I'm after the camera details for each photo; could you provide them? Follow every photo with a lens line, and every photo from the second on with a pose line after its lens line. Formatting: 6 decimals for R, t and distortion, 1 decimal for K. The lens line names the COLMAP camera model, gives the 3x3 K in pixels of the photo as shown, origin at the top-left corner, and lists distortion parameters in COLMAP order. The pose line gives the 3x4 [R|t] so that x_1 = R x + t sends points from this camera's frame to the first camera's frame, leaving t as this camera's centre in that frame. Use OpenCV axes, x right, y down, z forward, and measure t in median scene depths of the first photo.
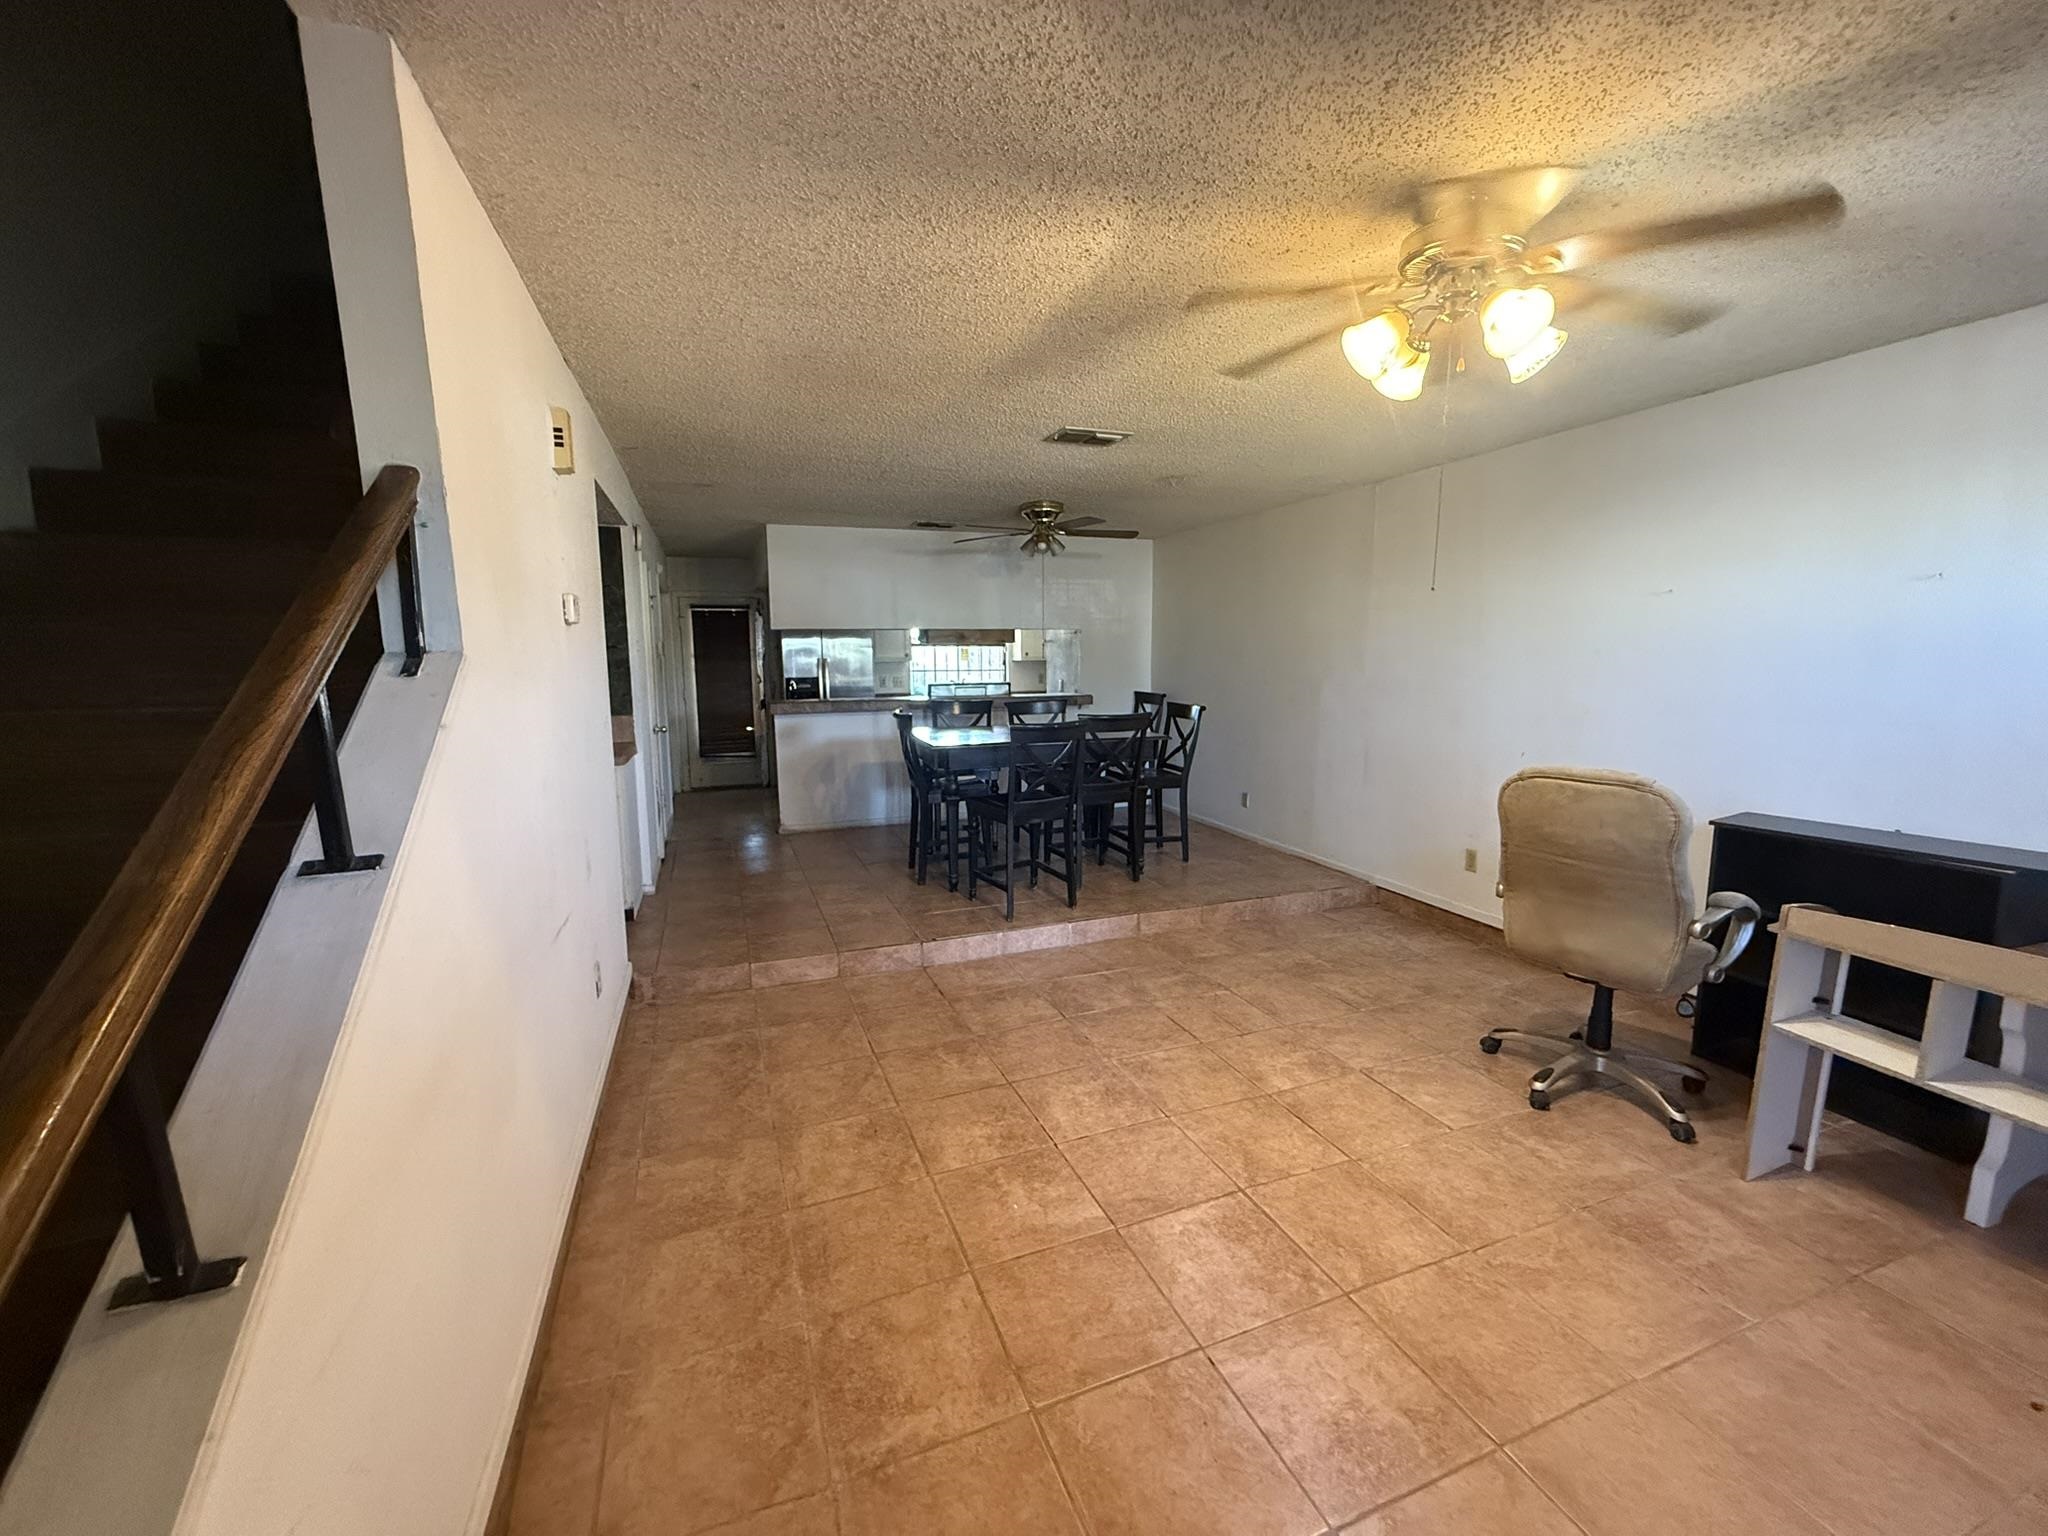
lens RADIAL K [[817.2, 0, 1018.8], [0, 817.2, 772.5], [0, 0, 1]] dist [-0.001050, 0.000112]
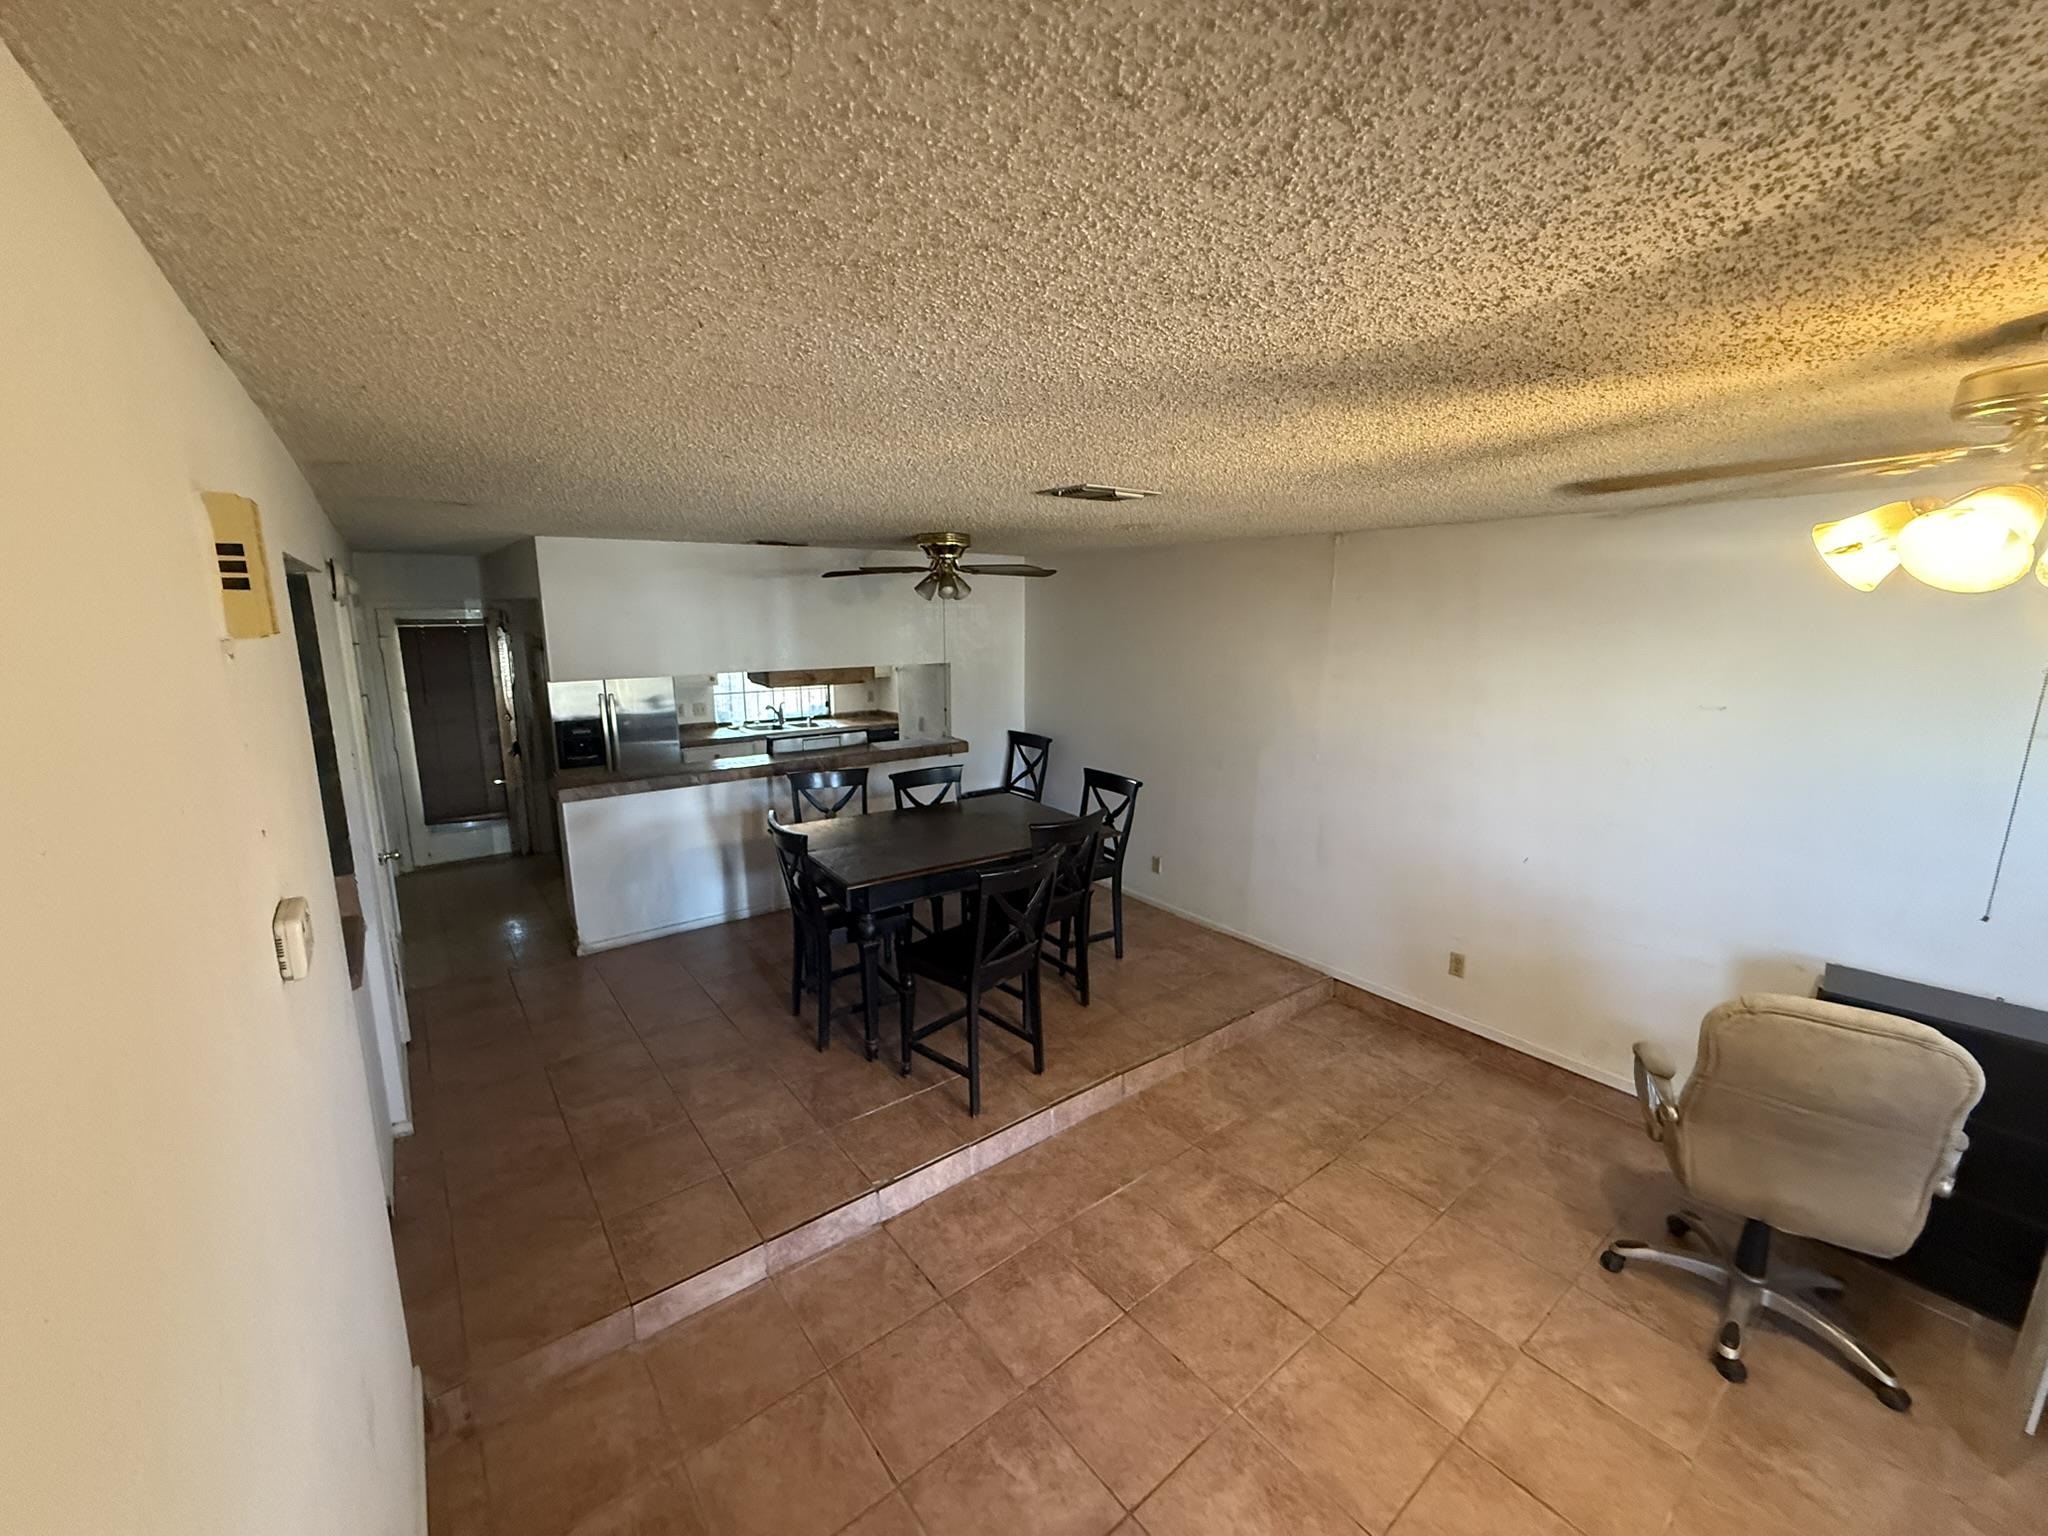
lens RADIAL K [[817.2, 0, 1018.8], [0, 817.2, 772.5], [0, 0, 1]] dist [-0.001050, 0.000112]
pose [[0.955870, -0.049107, 0.289657, -0.163092], [0.033432, 0.997709, 0.058820, -0.167634], [-0.291881, -0.046540, 0.955322, 0.256451]]
